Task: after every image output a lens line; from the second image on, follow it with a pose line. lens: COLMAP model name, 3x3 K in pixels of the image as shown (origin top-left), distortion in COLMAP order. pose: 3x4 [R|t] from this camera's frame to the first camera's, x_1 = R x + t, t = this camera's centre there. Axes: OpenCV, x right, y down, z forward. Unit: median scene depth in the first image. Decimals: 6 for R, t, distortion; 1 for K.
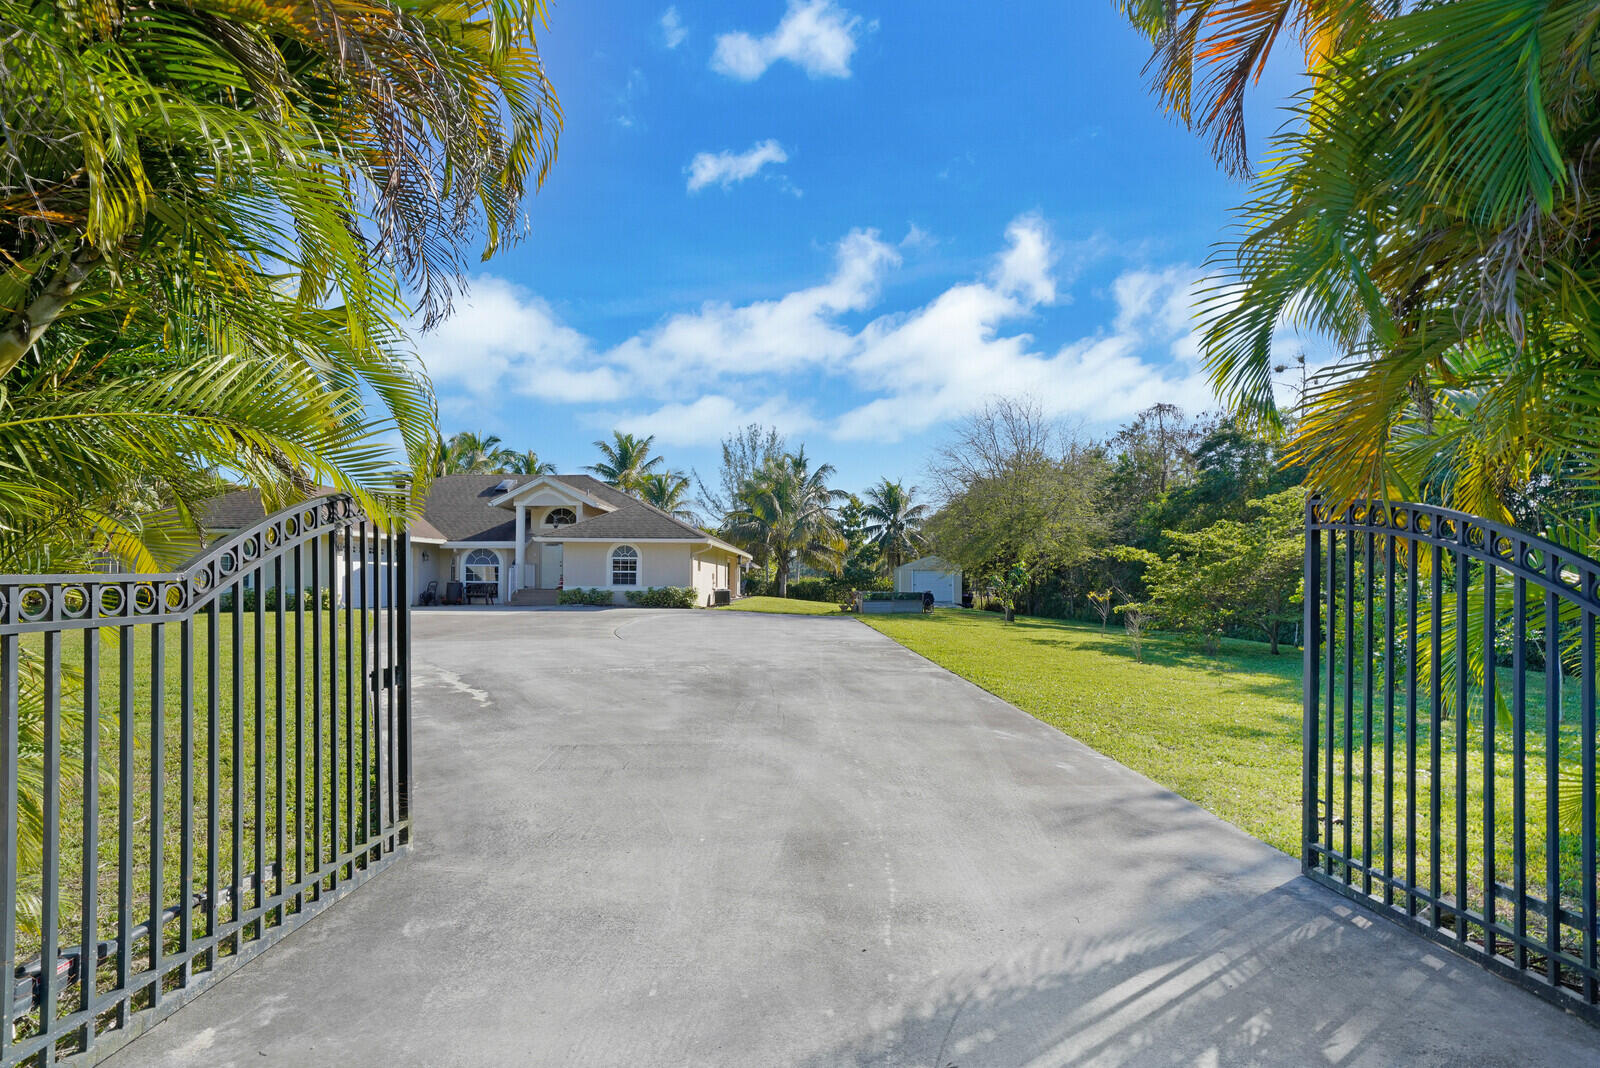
lens RADIAL K [[842.7, 0, 798.9], [0, 842.7, 576.5], [0, 0, 1]] dist [-0.001009, 0.000002]
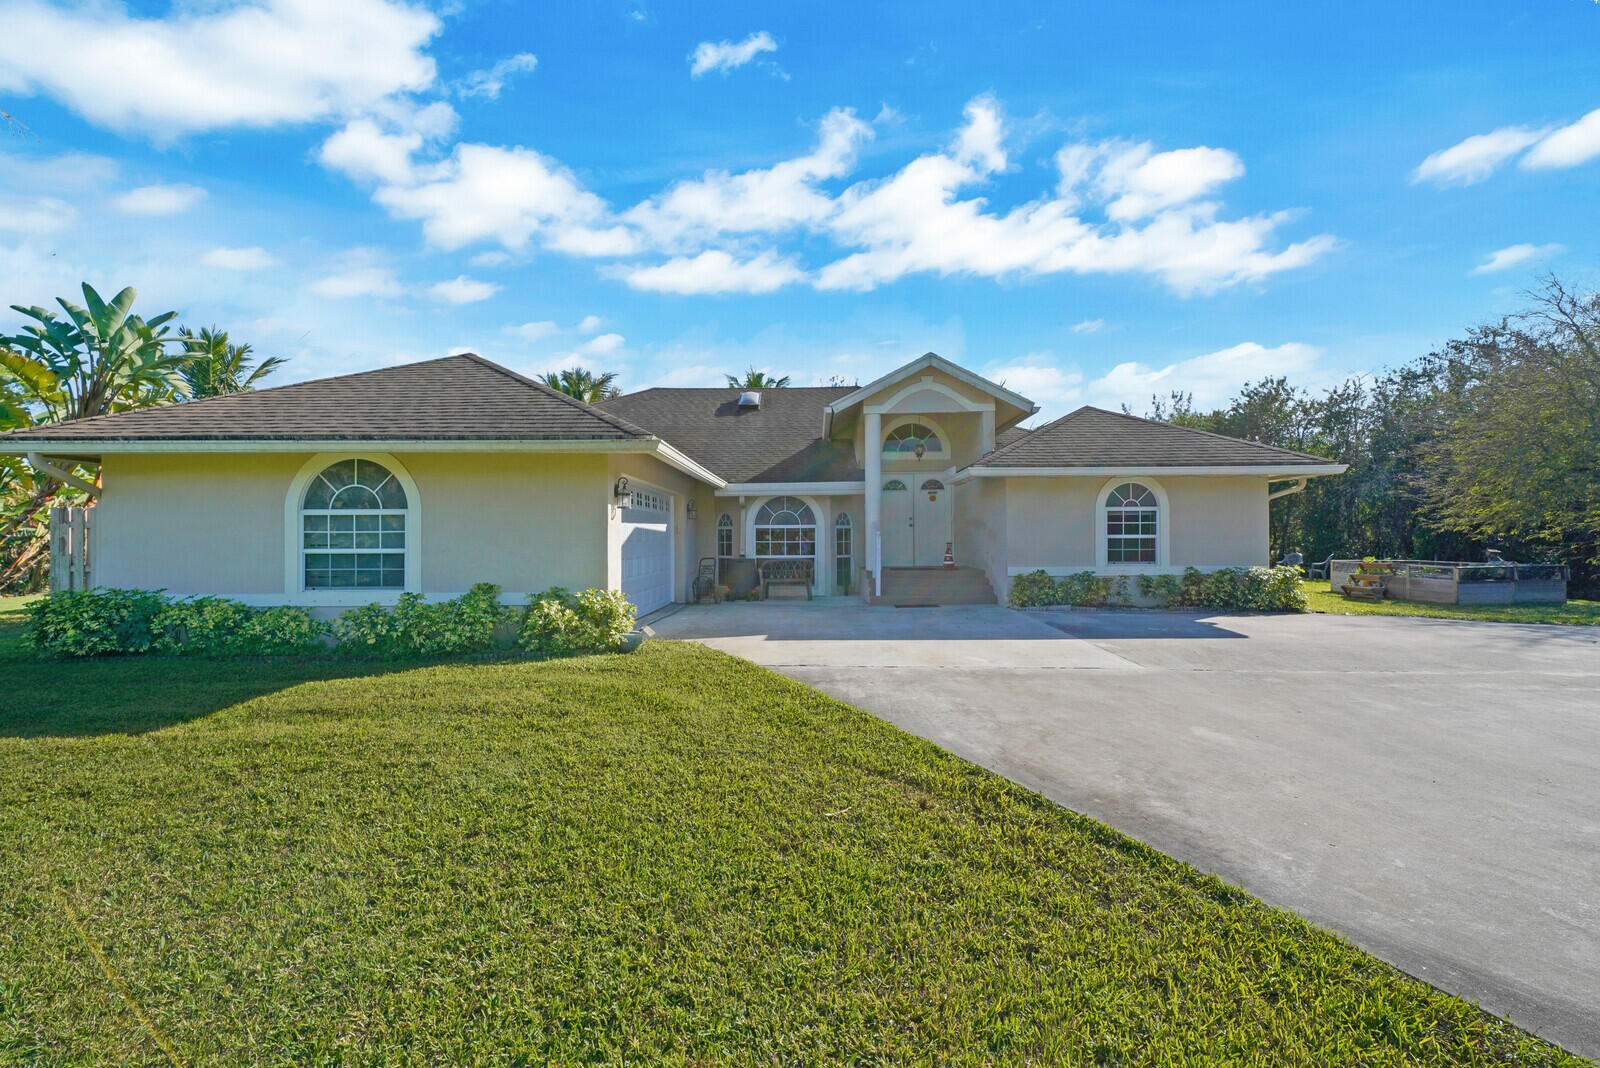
lens RADIAL K [[724.4, 0, 800.0], [0, 724.4, 534.0], [0, 0, 1]] dist [0.000398, 0.000045]
pose [[0.999930, -0.011035, 0.004281, -0.373935], [0.011011, 0.999924, 0.005624, -0.010750], [-0.004343, -0.005576, 0.999975, 0.531537]]
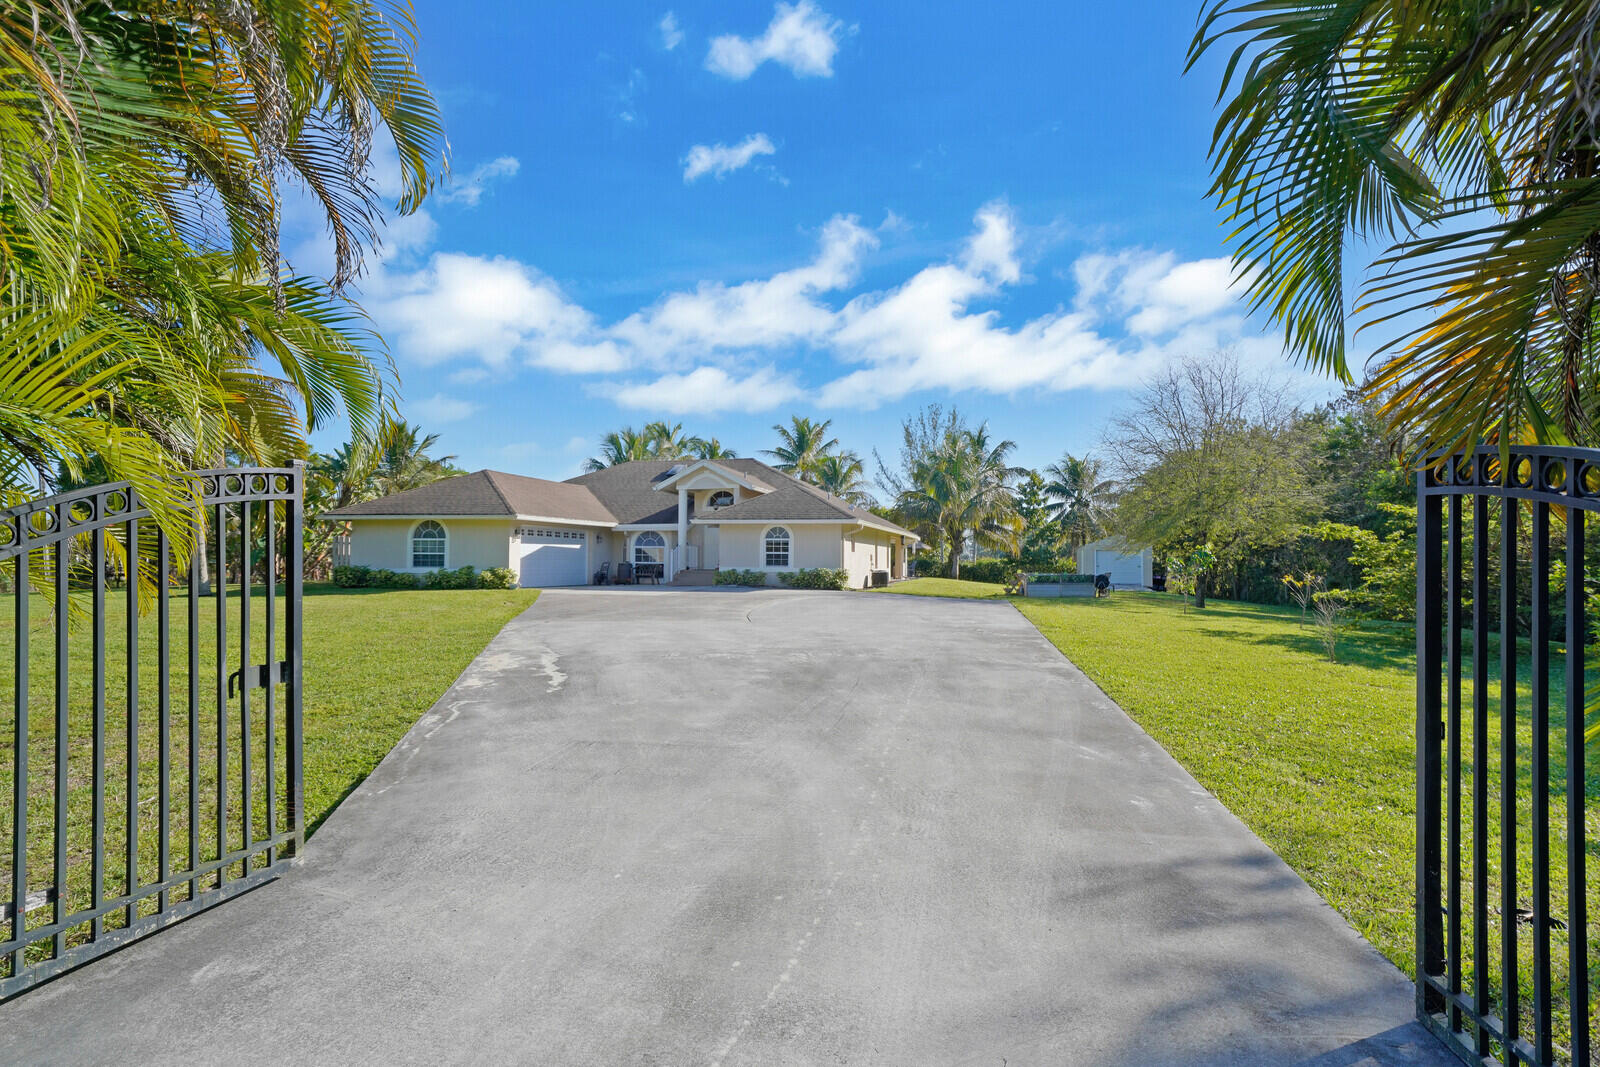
lens RADIAL K [[832.0, 0, 800.0], [0, 832.0, 533.5], [0, 0, 1]] dist [0.004766, -0.000117]
pose [[0.972646, -0.007181, -0.232179, 0.045760], [0.000719, 0.999610, -0.027902, -0.001034], [0.232289, 0.026972, 0.972273, 0.040145]]
